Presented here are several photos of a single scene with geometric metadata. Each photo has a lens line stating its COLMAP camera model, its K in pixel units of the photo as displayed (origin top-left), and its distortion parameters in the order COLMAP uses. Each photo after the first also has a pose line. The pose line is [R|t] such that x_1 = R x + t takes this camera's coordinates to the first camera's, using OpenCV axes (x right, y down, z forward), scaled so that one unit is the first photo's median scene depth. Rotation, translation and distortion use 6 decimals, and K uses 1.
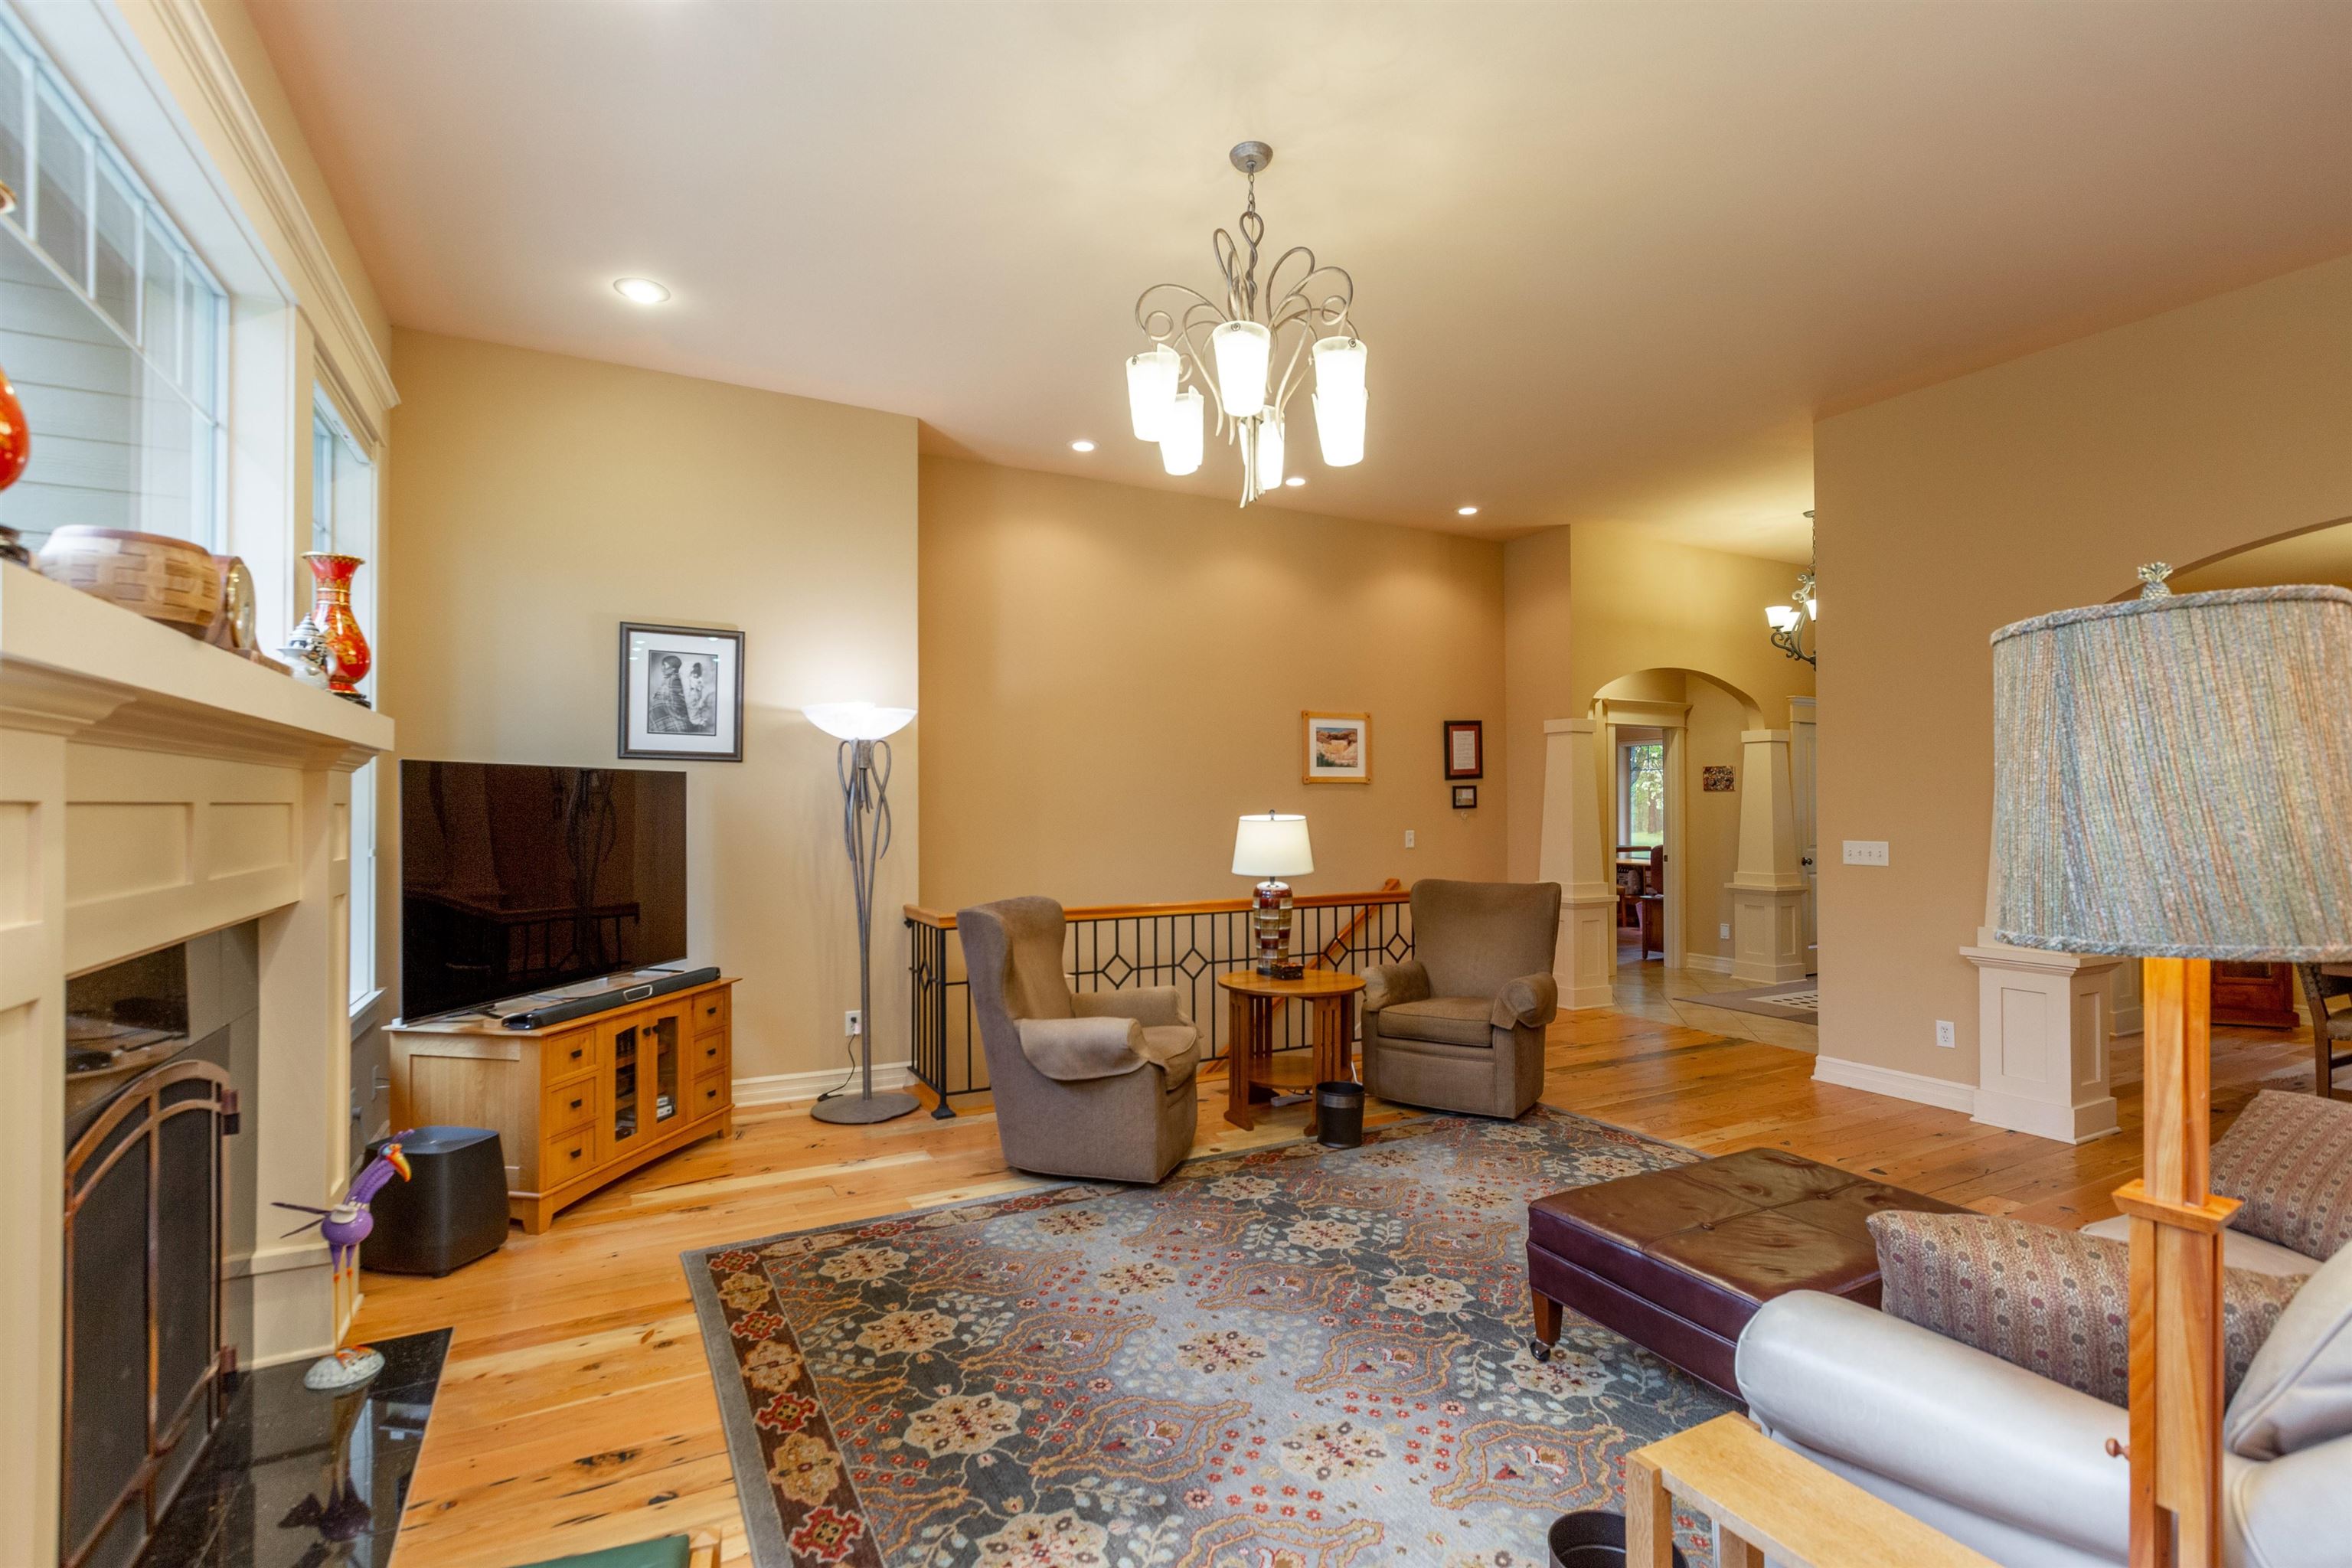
lens RADIAL K [[1071.0, 0, 1170.3], [0, 1071.0, 800.0], [0, 0, 1]] dist [-0.002411, 0.000225]
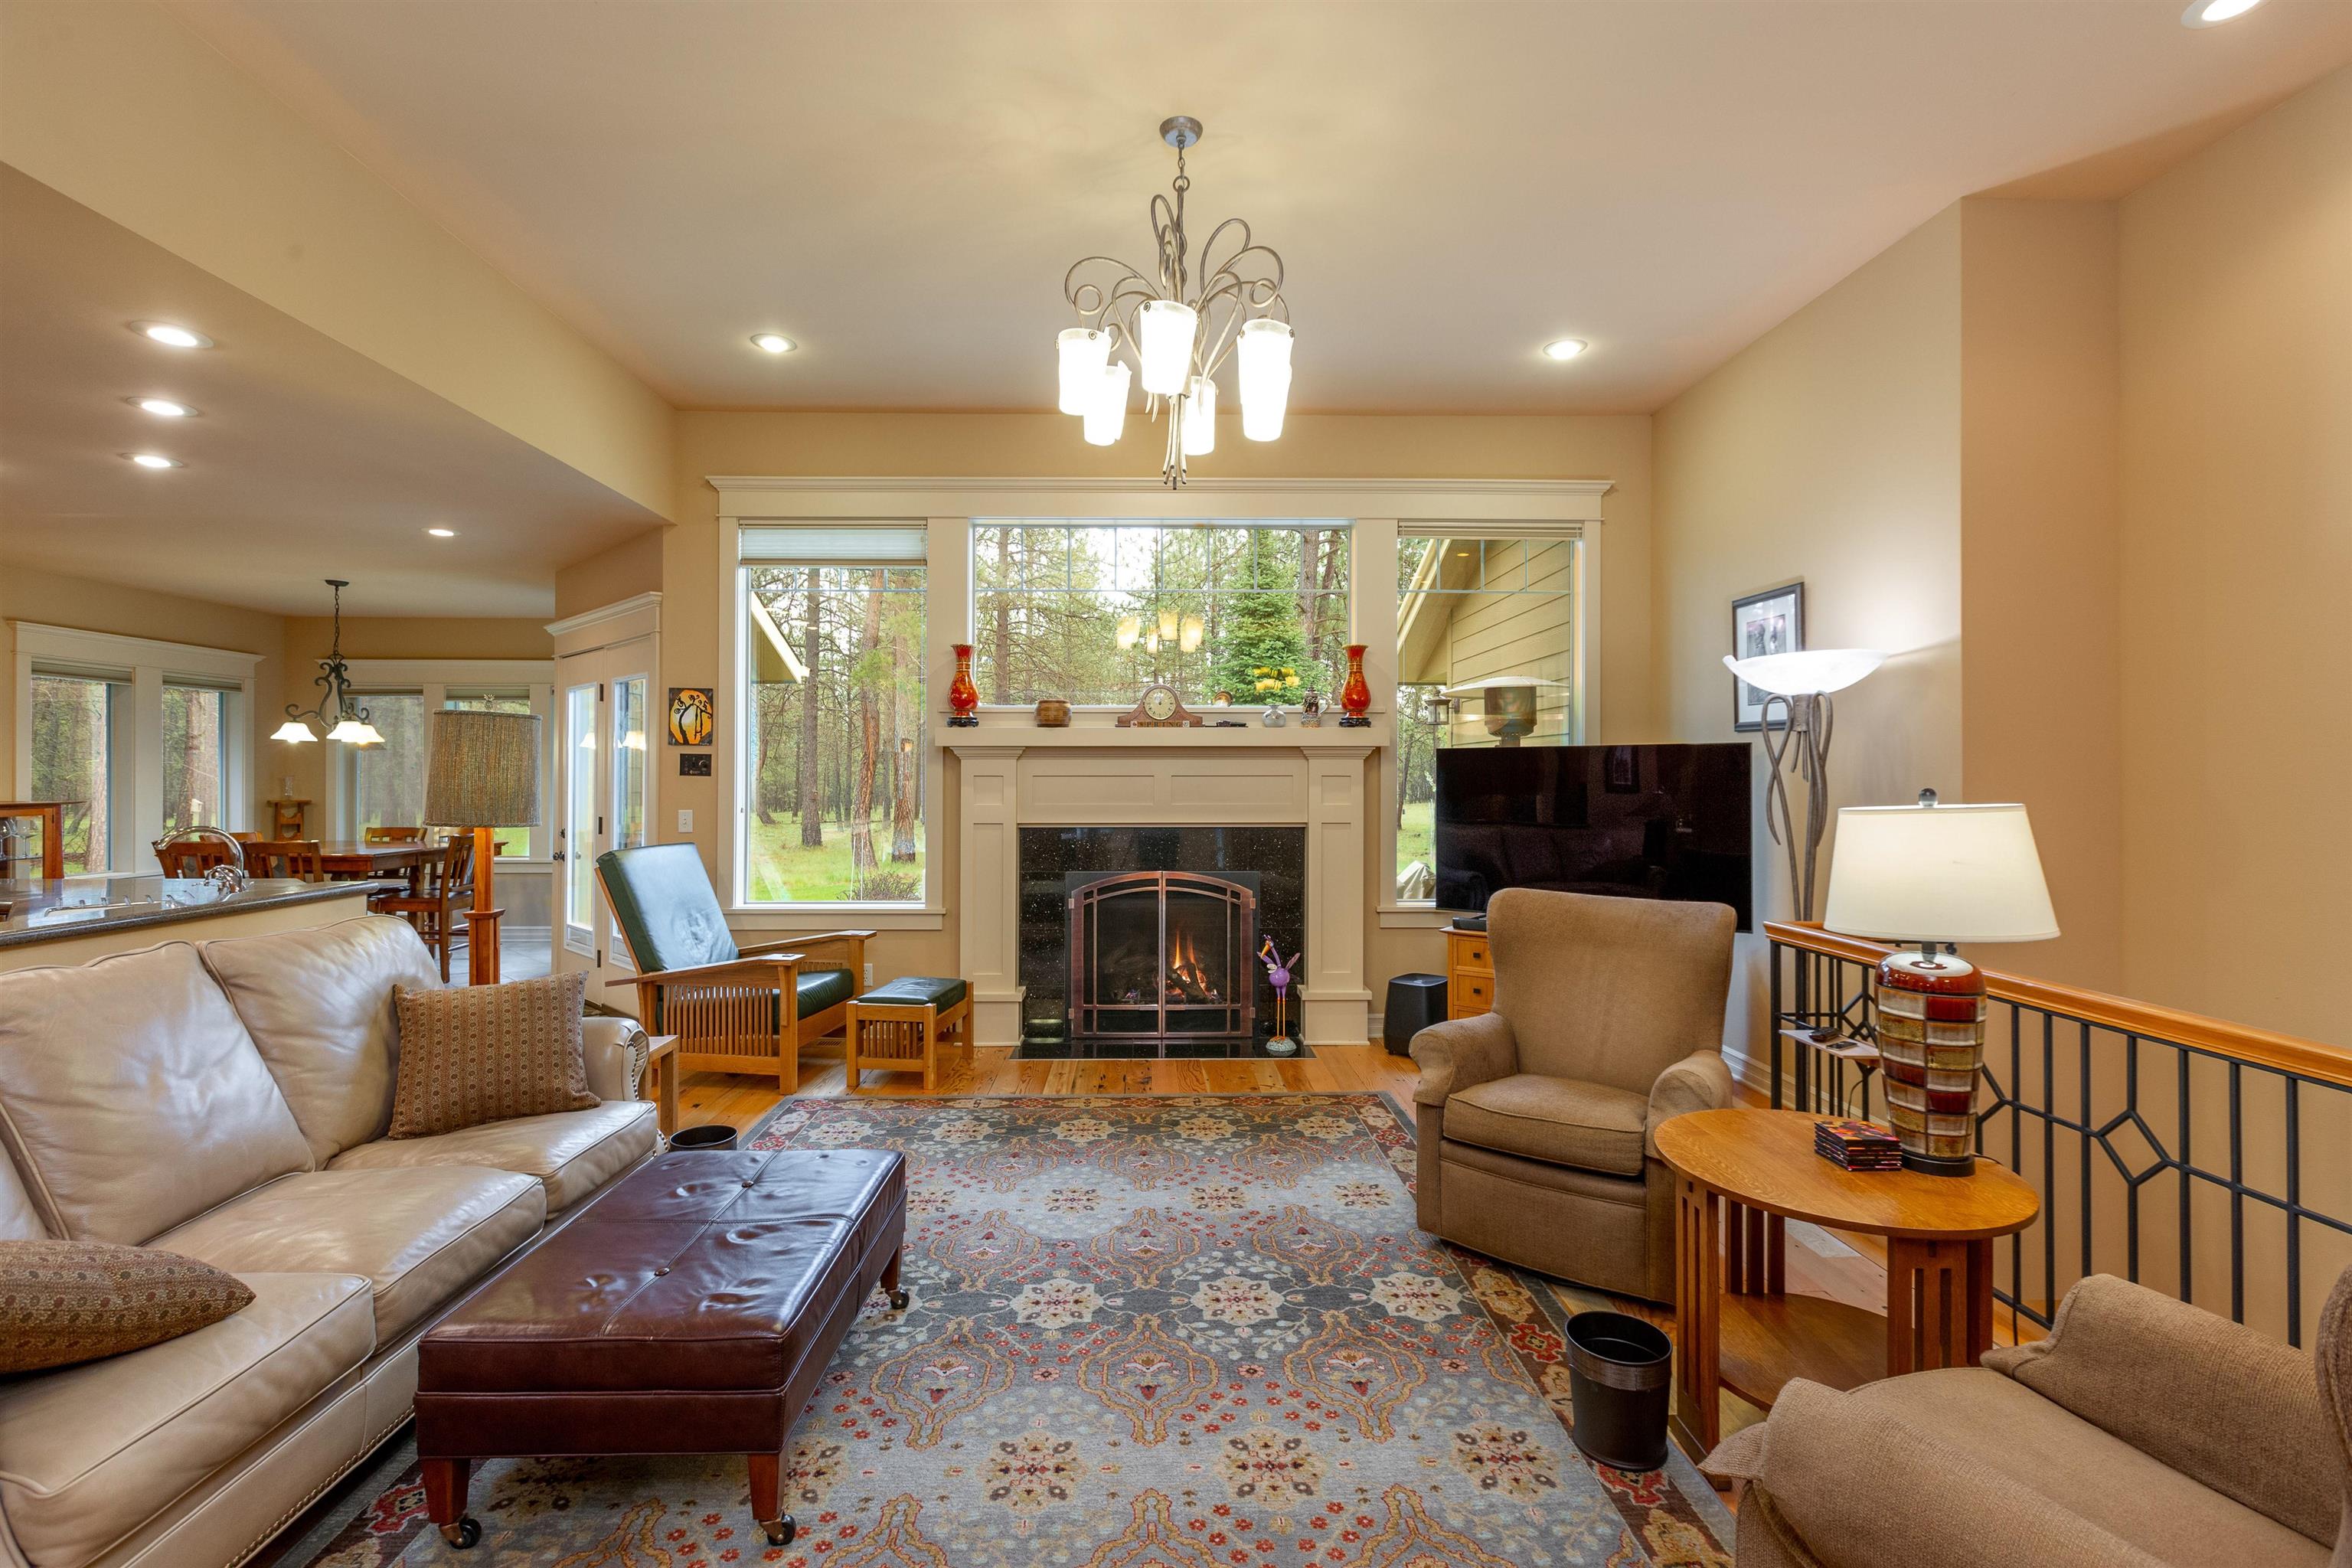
lens RADIAL K [[1062.1, 0, 1170.4], [0, 1062.1, 763.9], [0, 0, 1]] dist [-0.000626, -0.000171]
pose [[-0.450806, -0.008424, -0.892582, 0.655394], [0.004770, 0.999918, -0.011846, 0.002319], [0.892609, -0.009597, -0.450729, 0.967292]]
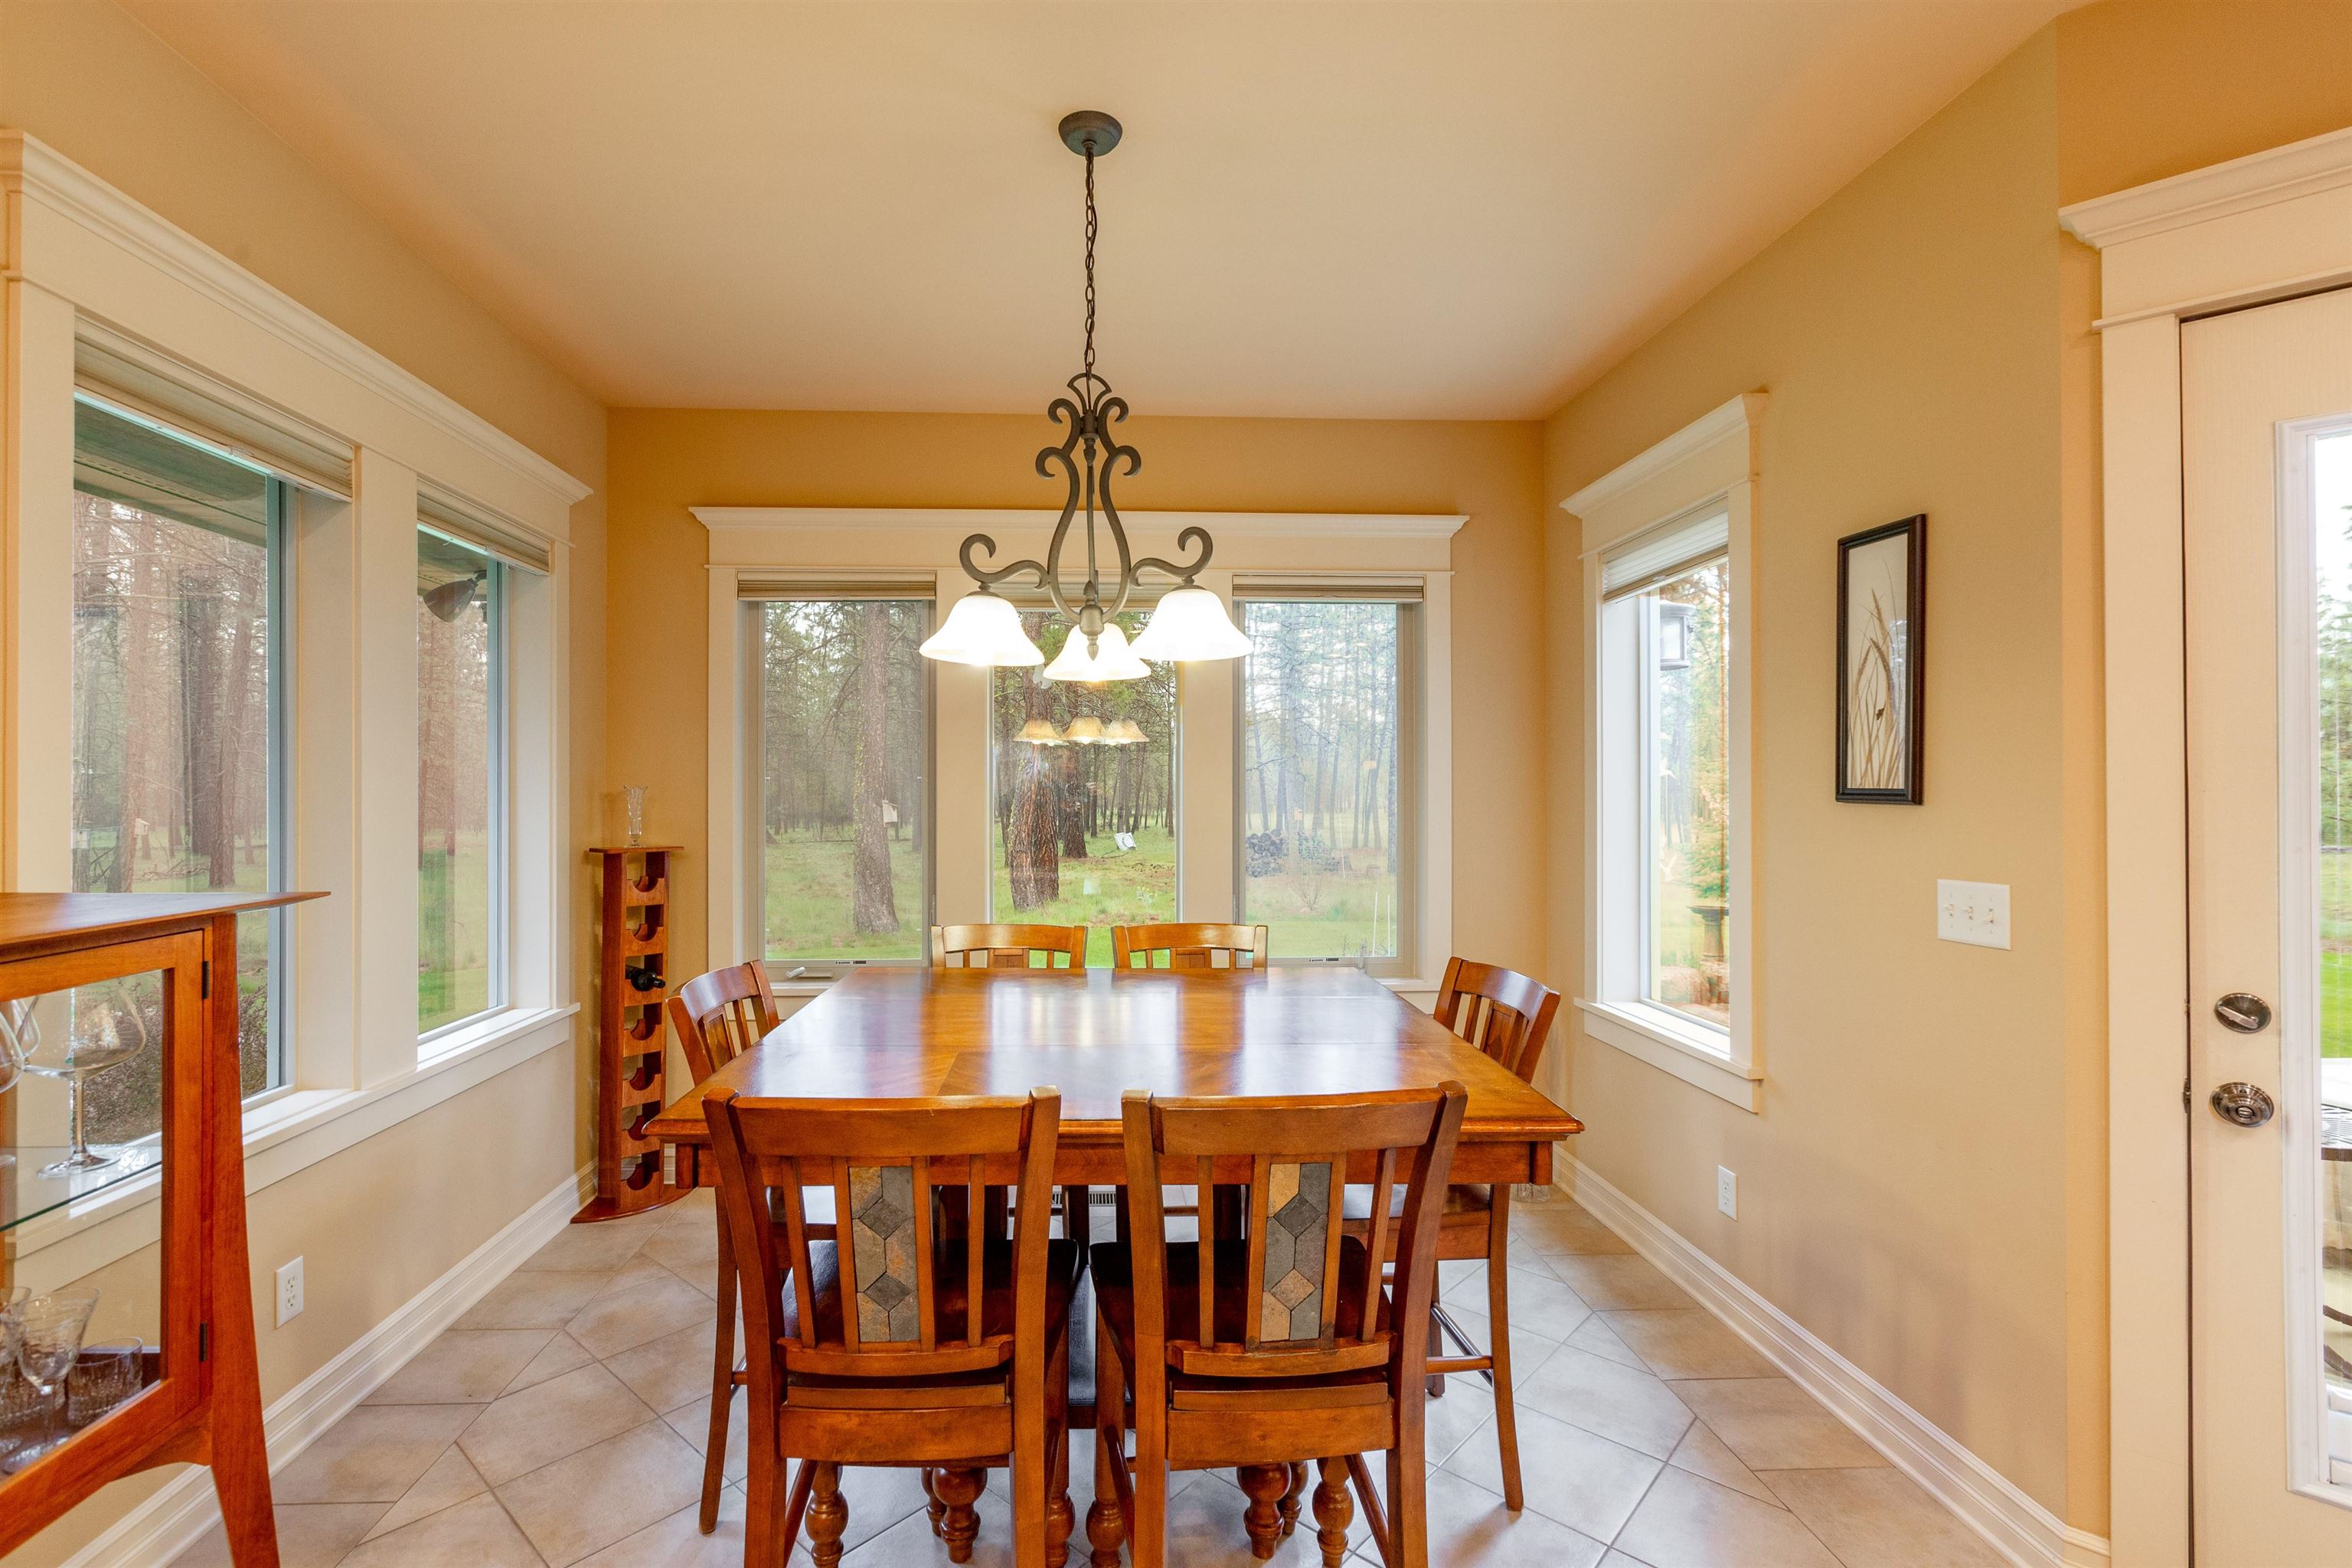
lens RADIAL K [[1089.5, 0, 1119.6], [0, 1089.5, 784.1], [0, 0, 1]] dist [0.000806, -0.000004]
pose [[-0.439554, -0.004808, -0.898203, 0.247537], [0.004109, 0.999964, -0.007364, -0.000904], [0.898207, -0.006928, -0.439519, -0.568962]]
